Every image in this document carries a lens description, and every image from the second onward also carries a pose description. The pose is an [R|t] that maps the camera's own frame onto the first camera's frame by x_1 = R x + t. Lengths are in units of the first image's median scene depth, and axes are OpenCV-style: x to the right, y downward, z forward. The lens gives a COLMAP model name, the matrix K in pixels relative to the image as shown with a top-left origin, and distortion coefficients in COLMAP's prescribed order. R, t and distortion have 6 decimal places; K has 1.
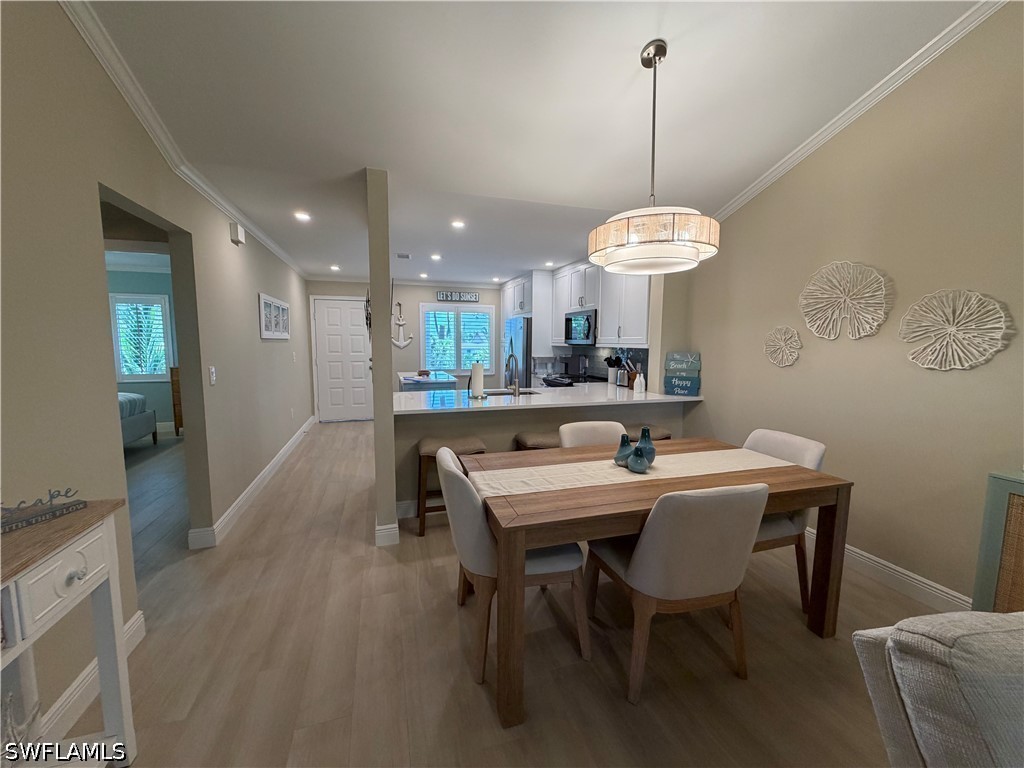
lens RADIAL K [[408.0, 0, 511.3], [0, 408.0, 382.5], [0, 0, 1]] dist [-0.000720, 0.000612]
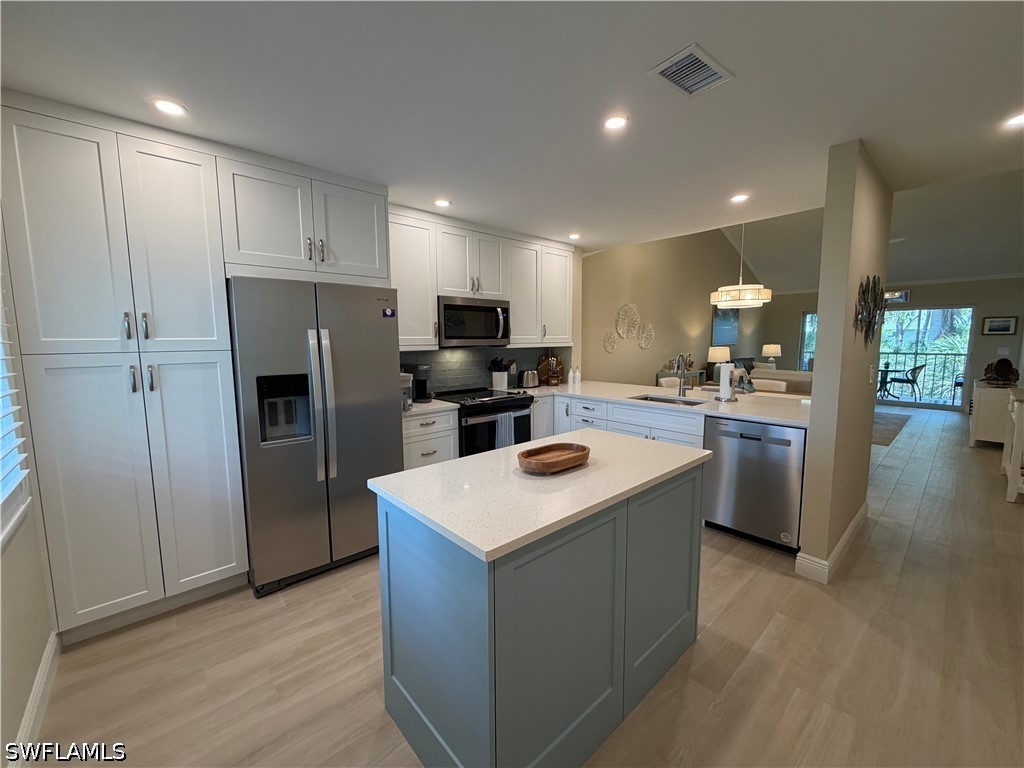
lens RADIAL K [[408.0, 0, 510.2], [0, 408.0, 382.4], [0, 0, 1]] dist [-0.000720, 0.000612]
pose [[-0.409995, -0.098930, 0.906707, -0.640330], [0.097814, 0.983598, 0.151549, -0.172016], [-0.906828, 0.150823, -0.393594, 1.595732]]
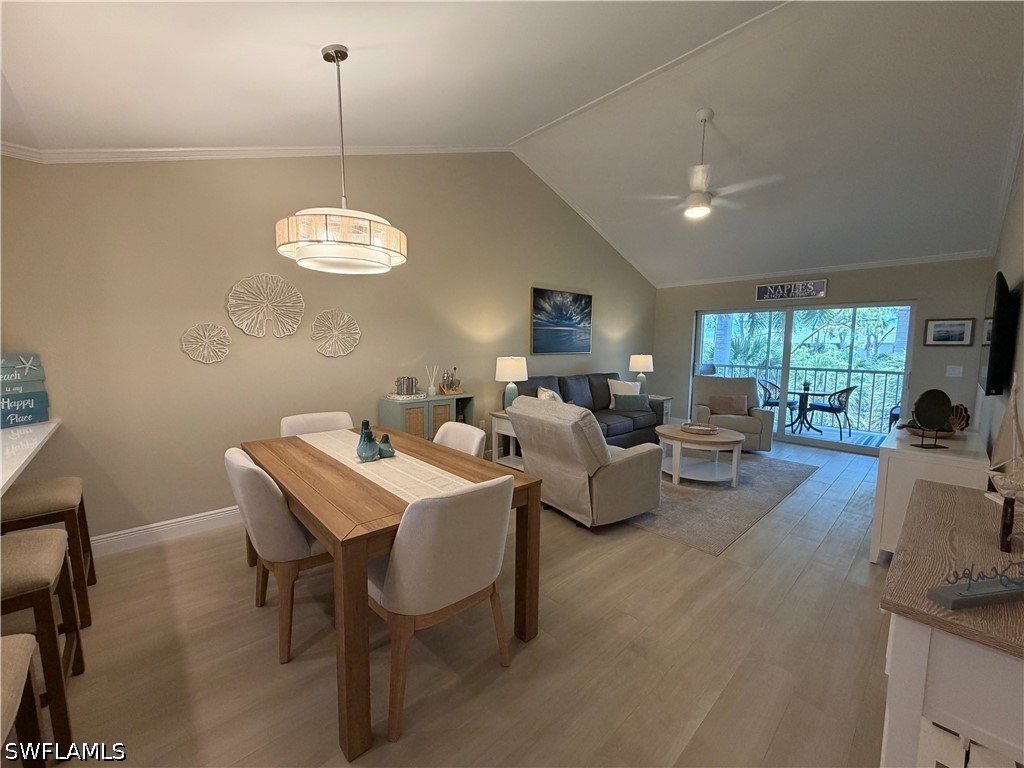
lens RADIAL K [[408.0, 0, 510.3], [0, 408.0, 384.7], [0, 0, 1]] dist [-0.000720, 0.000612]
pose [[-0.431104, -0.095729, 0.897210, -0.395740], [0.078194, 0.986652, 0.142844, -0.052535], [-0.898908, 0.131737, -0.417864, 0.554559]]
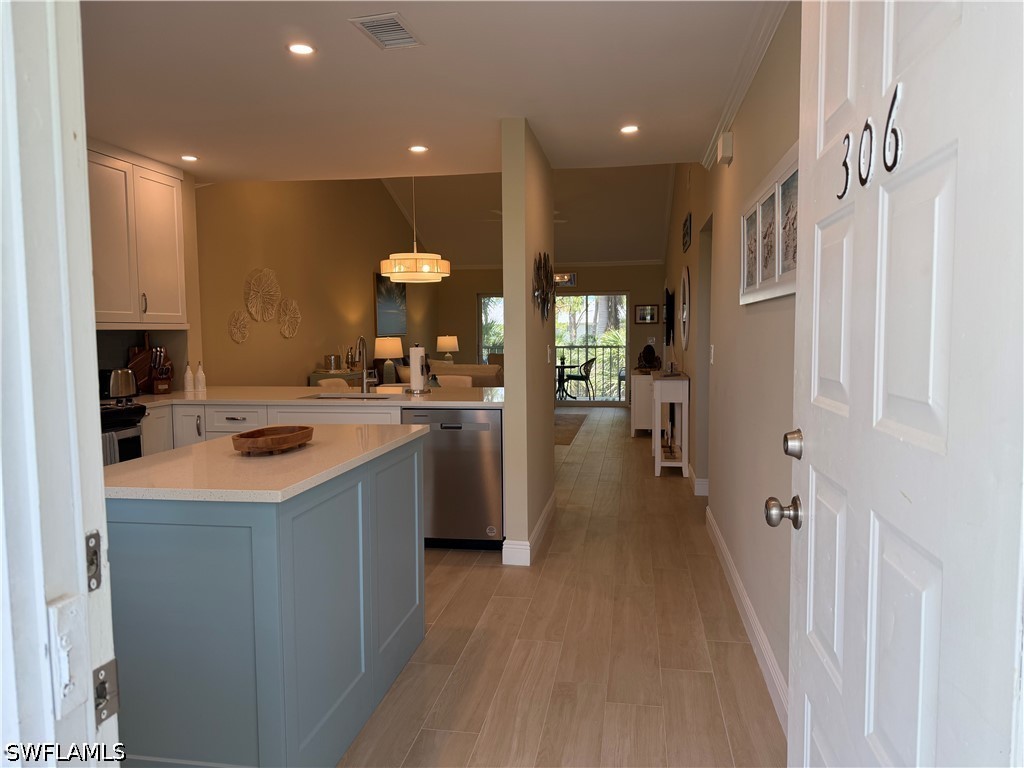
lens RADIAL K [[715.7, 0, 509.9], [0, 715.7, 380.4], [0, 0, 1]] dist [0.101841, -0.134659]
pose [[-0.887921, -0.028234, 0.459128, -0.750844], [0.050627, 0.986053, 0.158546, -0.167366], [-0.457201, 0.164020, -0.874108, 1.839835]]
